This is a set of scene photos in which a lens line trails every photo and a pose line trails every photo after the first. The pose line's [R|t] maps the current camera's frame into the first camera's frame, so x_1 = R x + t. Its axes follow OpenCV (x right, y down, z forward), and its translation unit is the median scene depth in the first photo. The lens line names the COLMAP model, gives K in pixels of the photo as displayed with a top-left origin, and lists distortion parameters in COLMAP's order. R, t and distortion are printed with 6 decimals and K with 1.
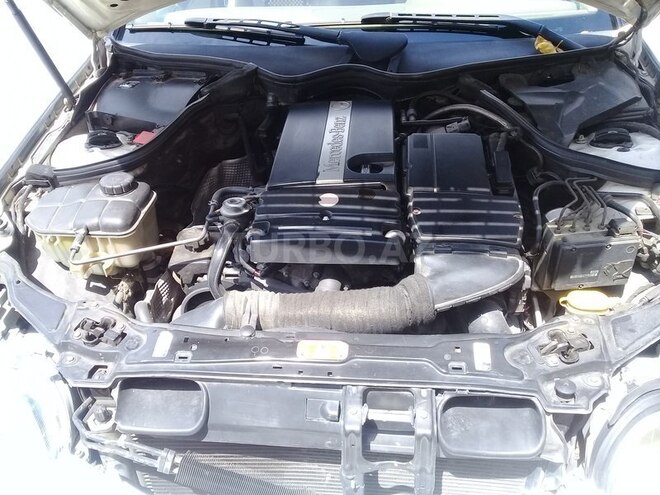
lens RADIAL K [[608.1, 0, 330.0], [0, 608.1, 247.5], [0, 0, 1]] dist [0.058523, -0.145146]
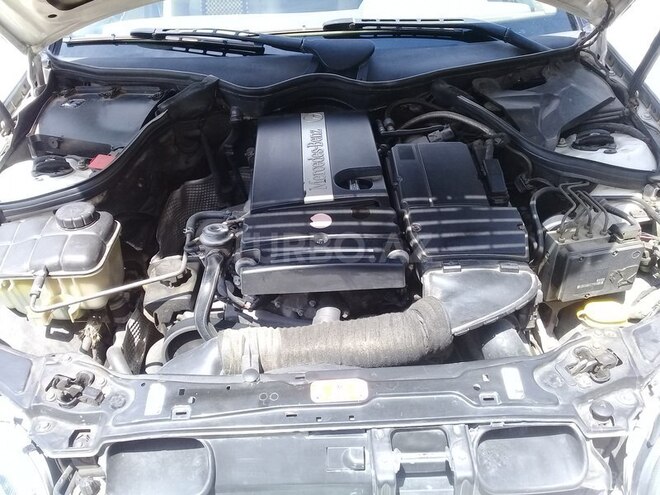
lens RADIAL K [[608.1, 0, 330.0], [0, 608.1, 247.5], [0, 0, 1]] dist [0.058523, -0.145146]
pose [[0.991743, -0.062161, 0.112169, -0.089112], [0.063609, 0.997931, -0.009370, -0.027228], [-0.111354, 0.016427, 0.993645, 0.082073]]
